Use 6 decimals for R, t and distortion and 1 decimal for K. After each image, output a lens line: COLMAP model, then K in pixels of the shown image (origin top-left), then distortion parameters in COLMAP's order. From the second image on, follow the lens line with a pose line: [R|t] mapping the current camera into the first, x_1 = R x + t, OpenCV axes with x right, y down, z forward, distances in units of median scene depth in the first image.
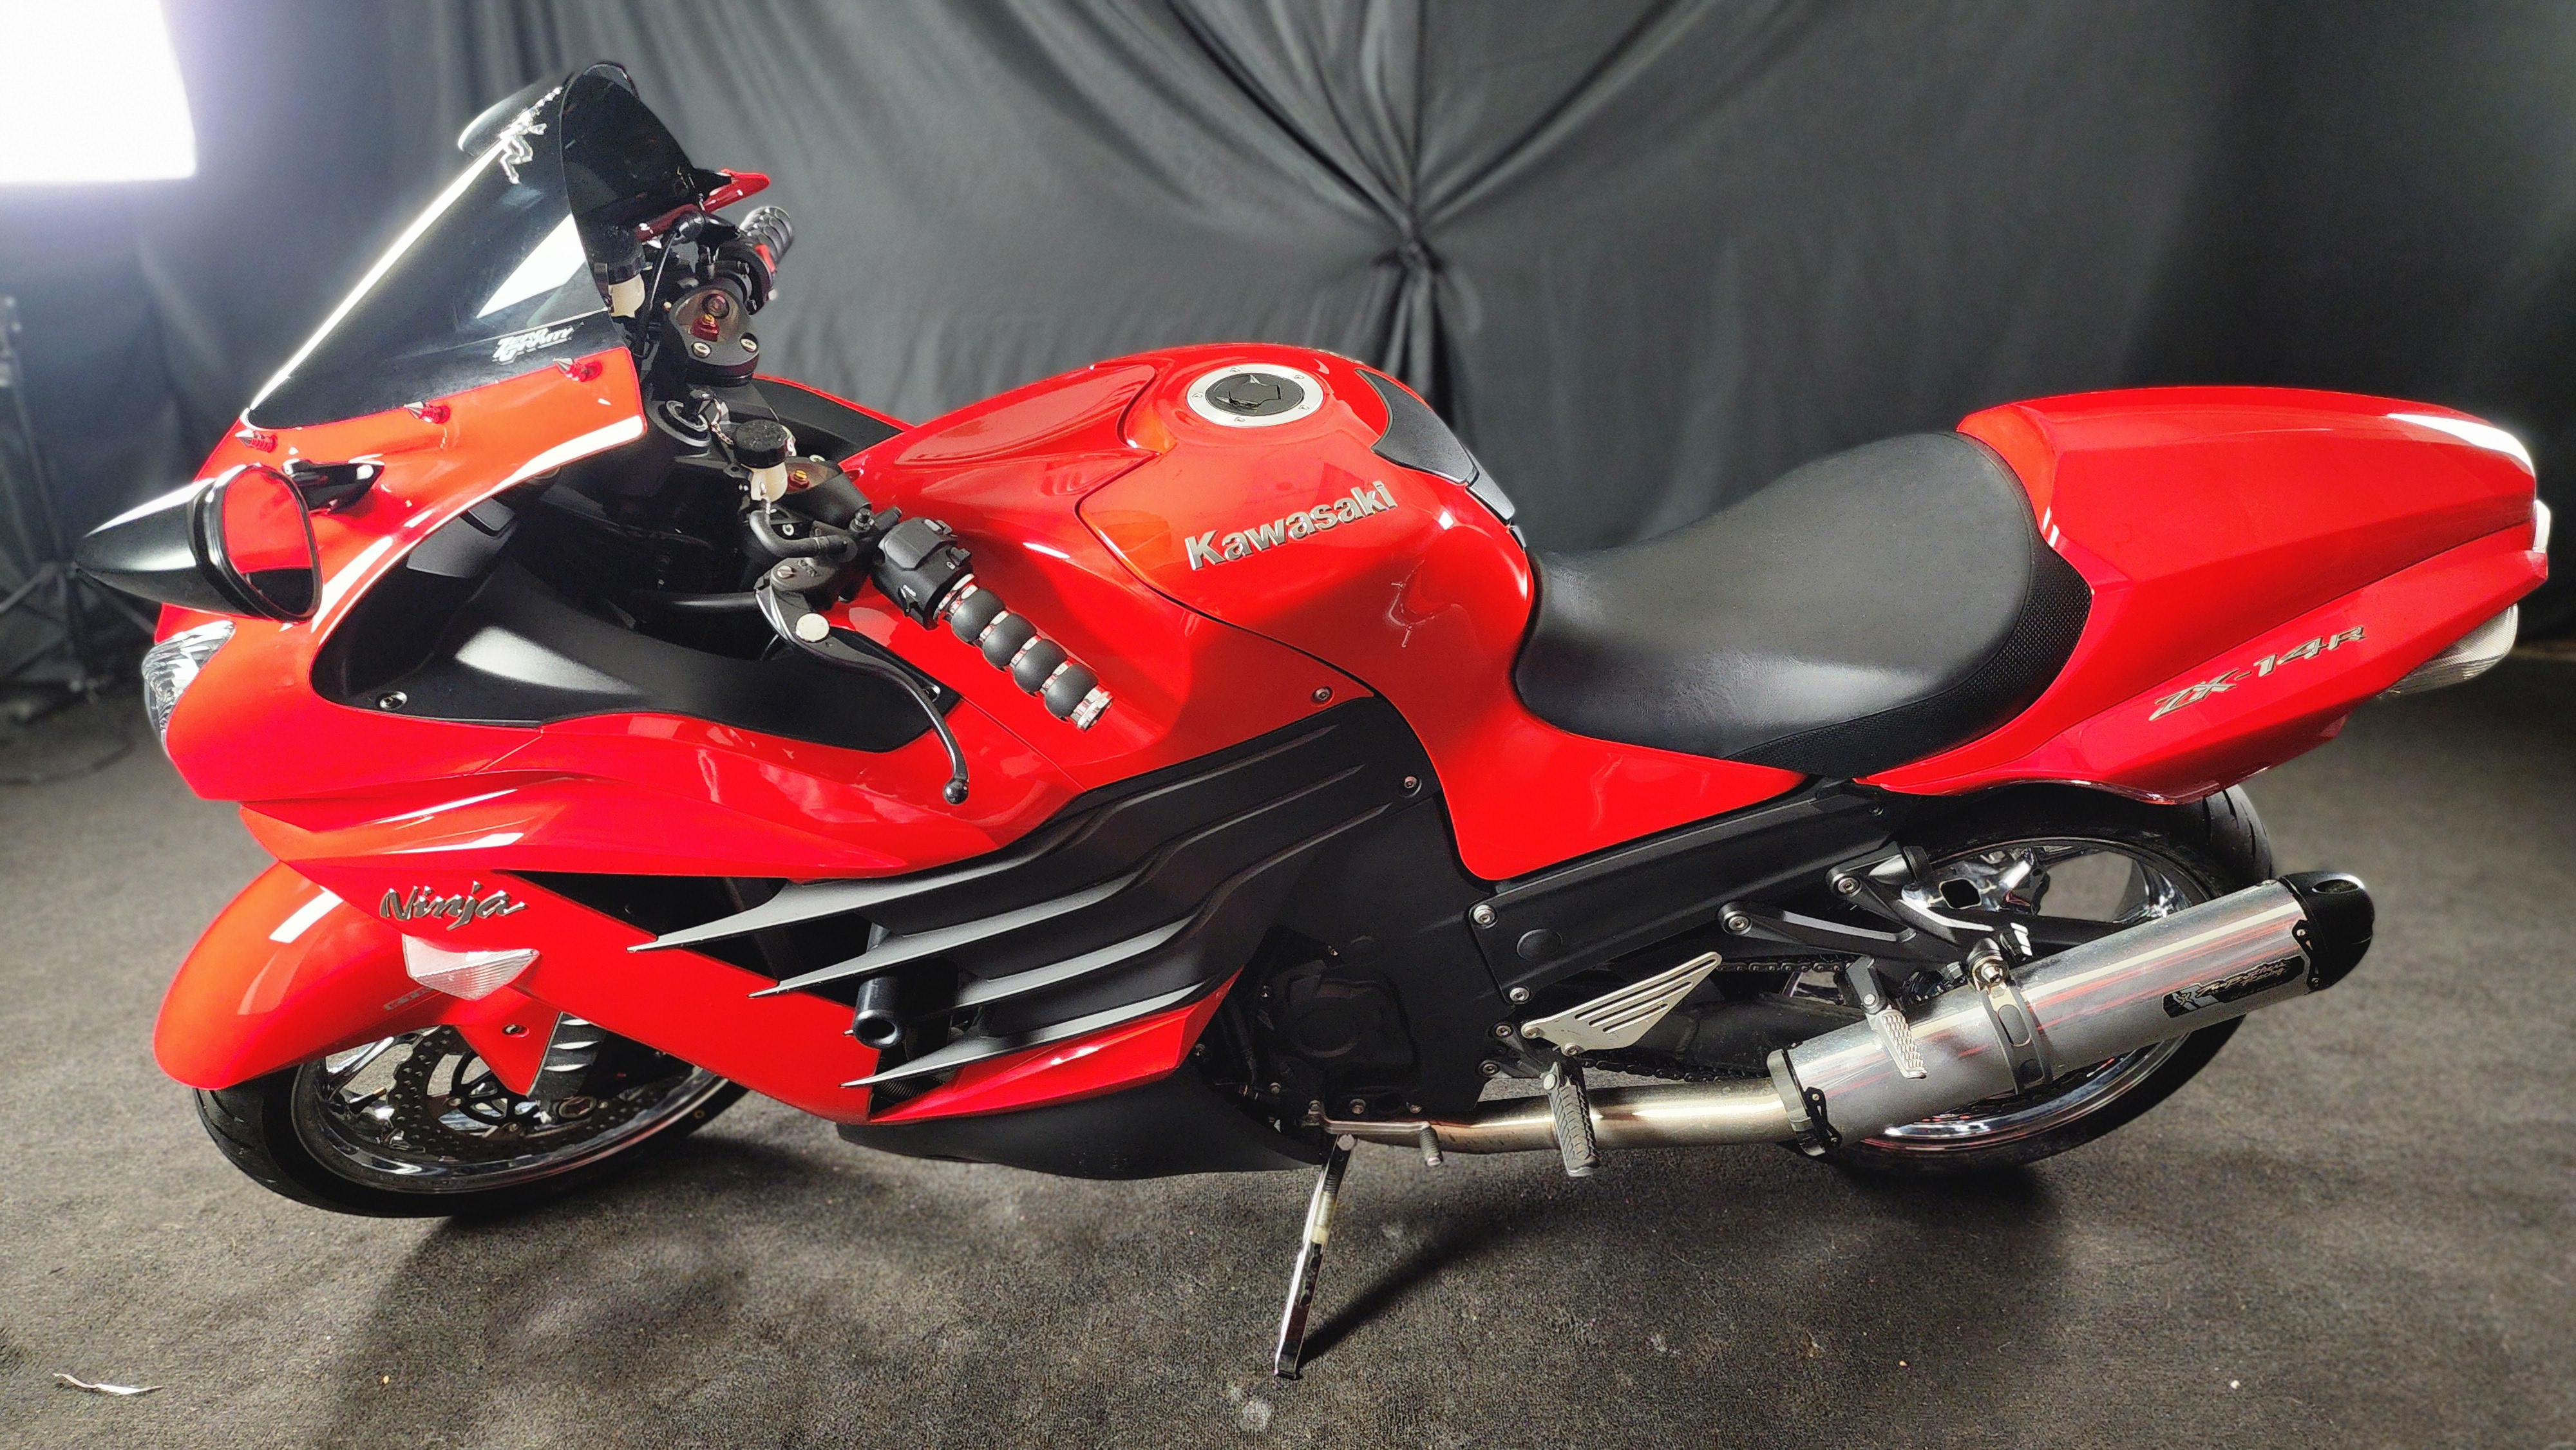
lens RADIAL K [[1842.4, 0, 1296.1], [0, 1842.4, 721.3], [0, 0, 1]] dist [0.107464, -0.125469]
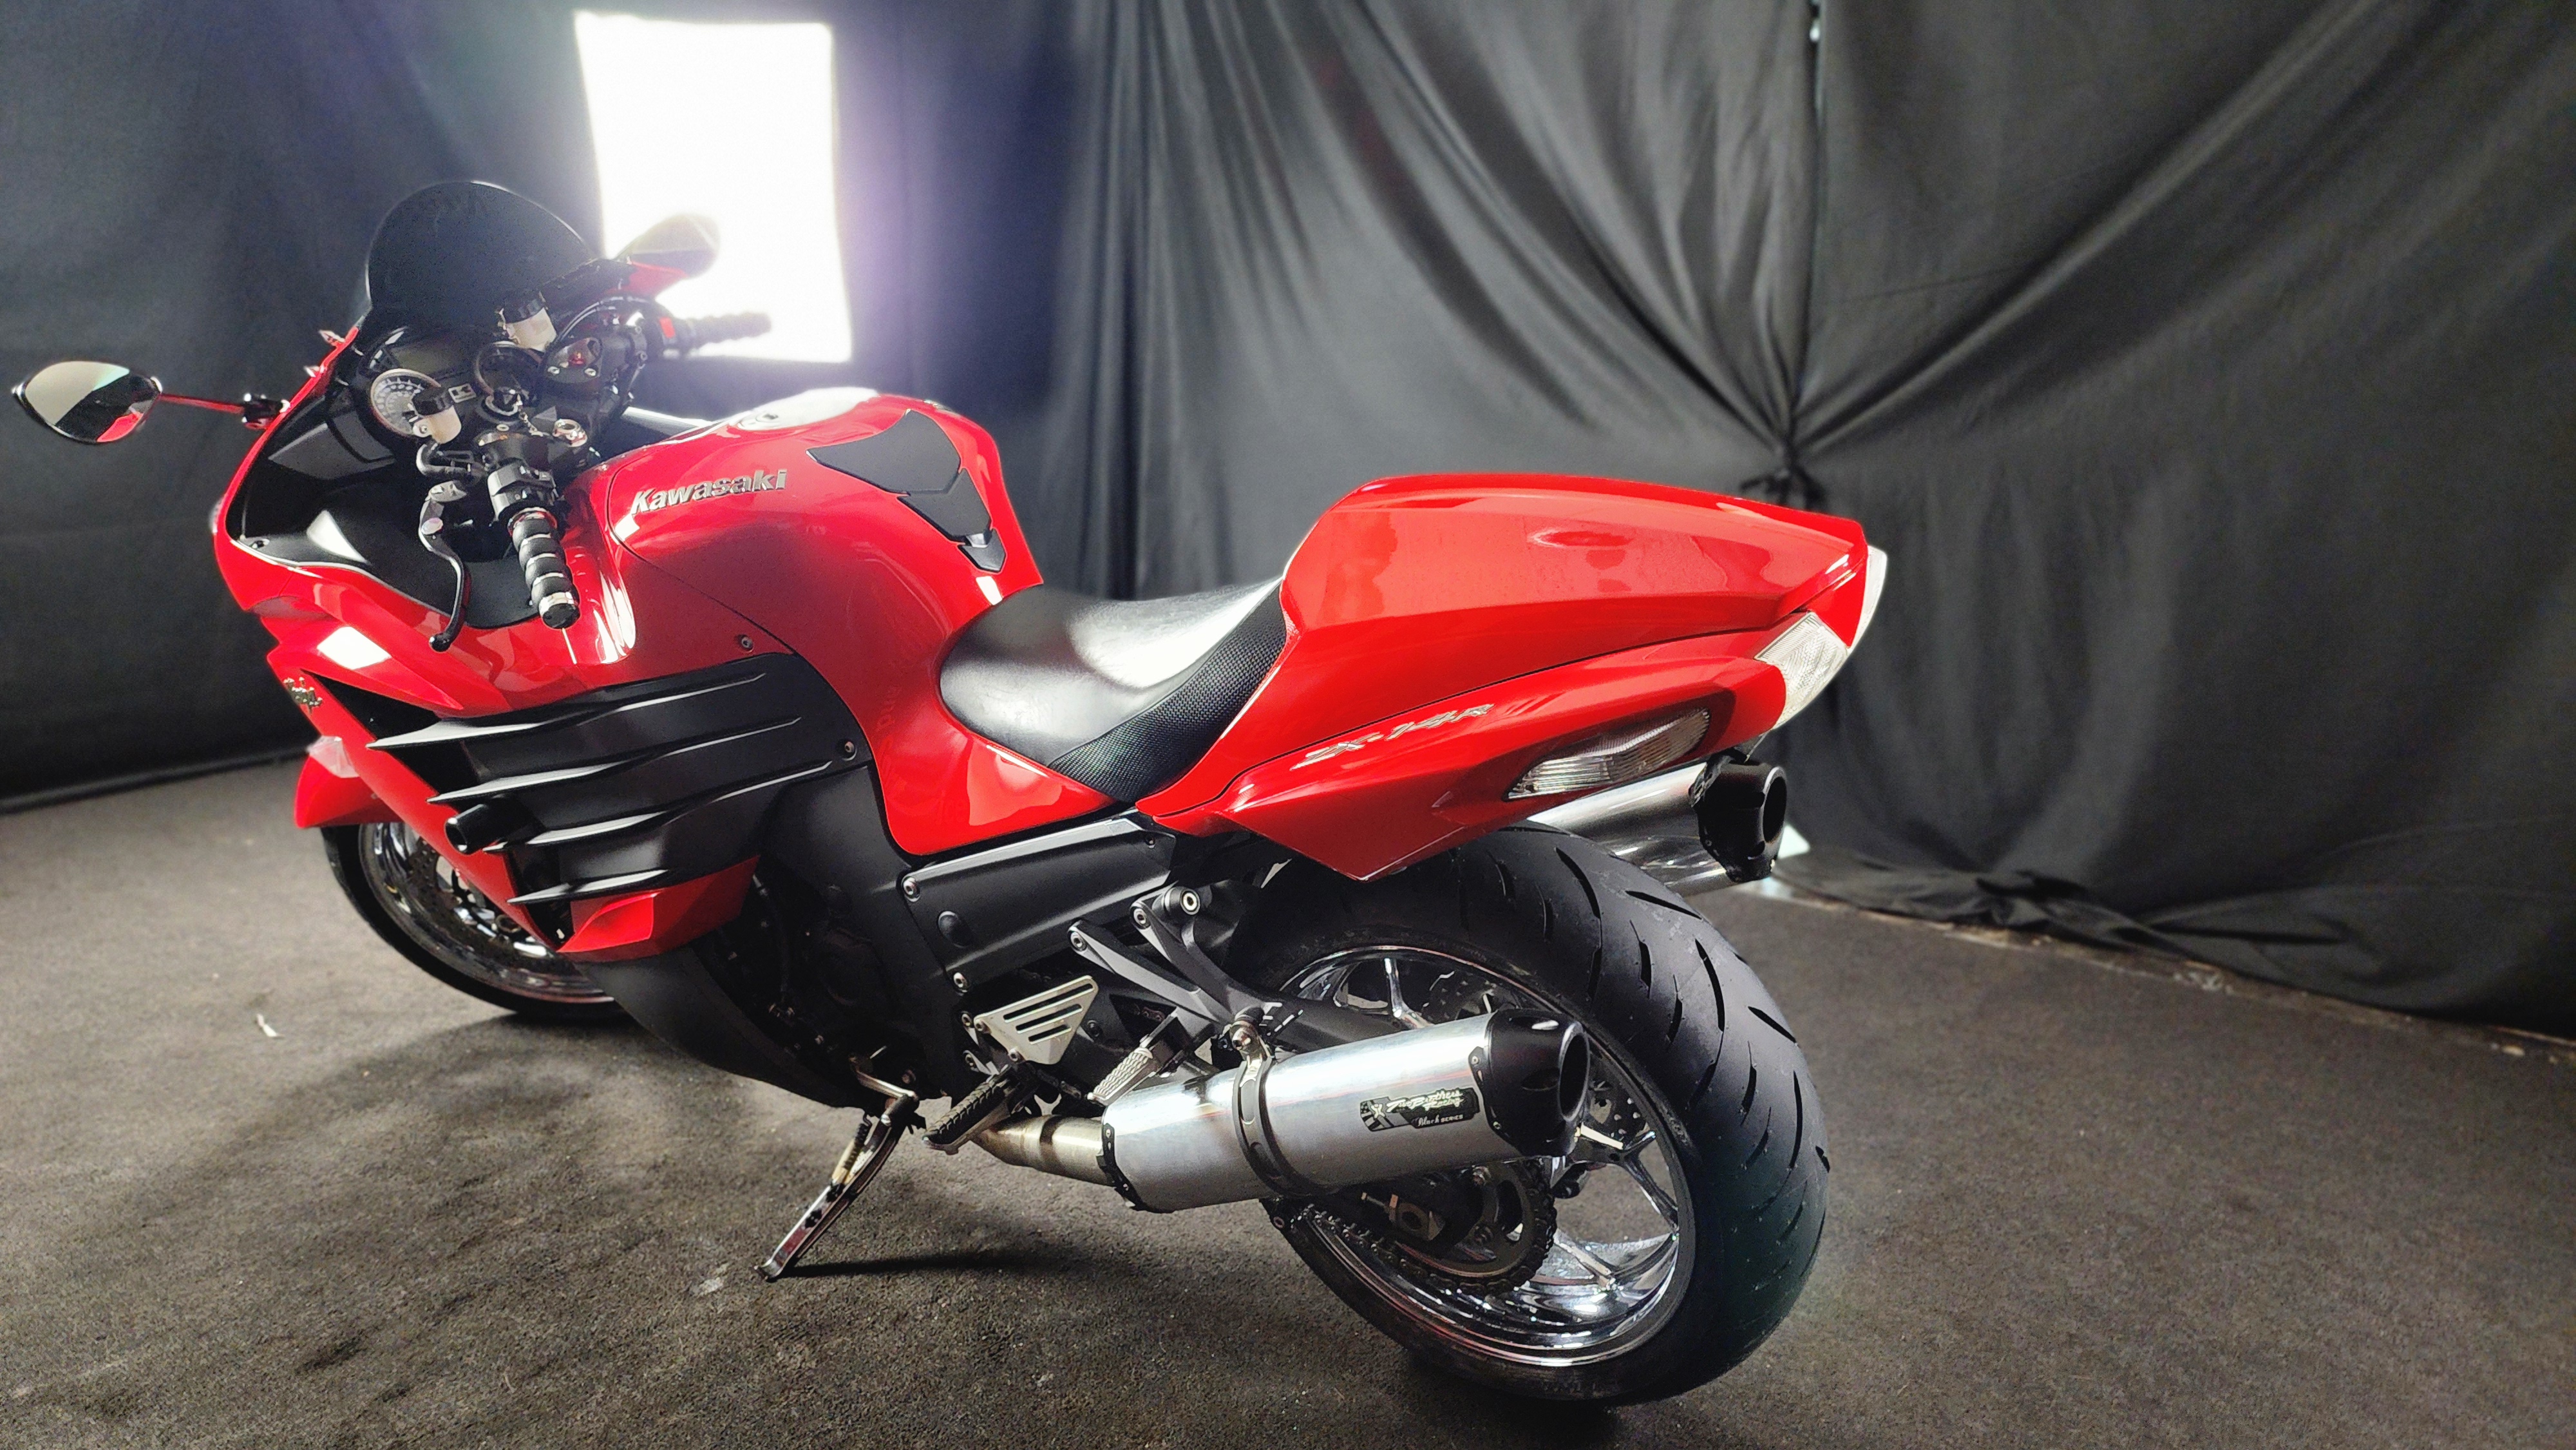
lens RADIAL K [[1842.4, 0, 1296.1], [0, 1842.4, 721.3], [0, 0, 1]] dist [0.107464, -0.125469]
pose [[0.772905, 0.125630, -0.621960, 0.921890], [-0.242588, 0.964245, -0.106693, 0.067721], [0.586318, 0.233343, 0.775746, 0.229874]]
